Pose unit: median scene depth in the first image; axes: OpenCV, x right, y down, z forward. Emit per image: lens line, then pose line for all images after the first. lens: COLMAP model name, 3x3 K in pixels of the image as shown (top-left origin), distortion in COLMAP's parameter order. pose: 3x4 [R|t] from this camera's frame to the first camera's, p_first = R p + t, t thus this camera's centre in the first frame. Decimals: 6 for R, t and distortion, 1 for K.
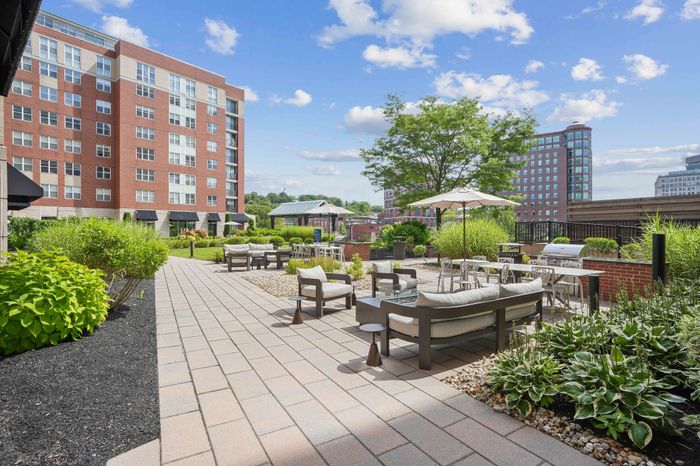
lens RADIAL K [[307.0, 0, 346.6], [0, 307.0, 231.6], [0, 0, 1]] dist [0.003637, 0.004166]
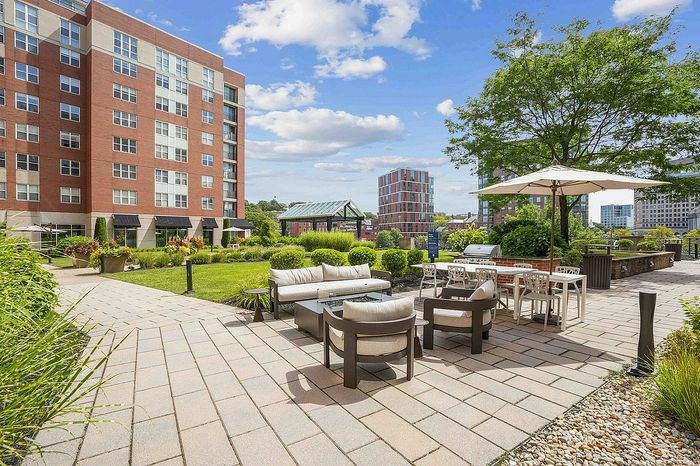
lens RADIAL K [[307.0, 0, 350.6], [0, 307.0, 230.3], [0, 0, 1]] dist [0.003637, 0.004166]
pose [[0.999252, -0.011845, 0.036808, -0.091339], [0.012782, 0.999598, -0.025320, -0.000303], [-0.036494, 0.025771, 0.999002, 0.171493]]
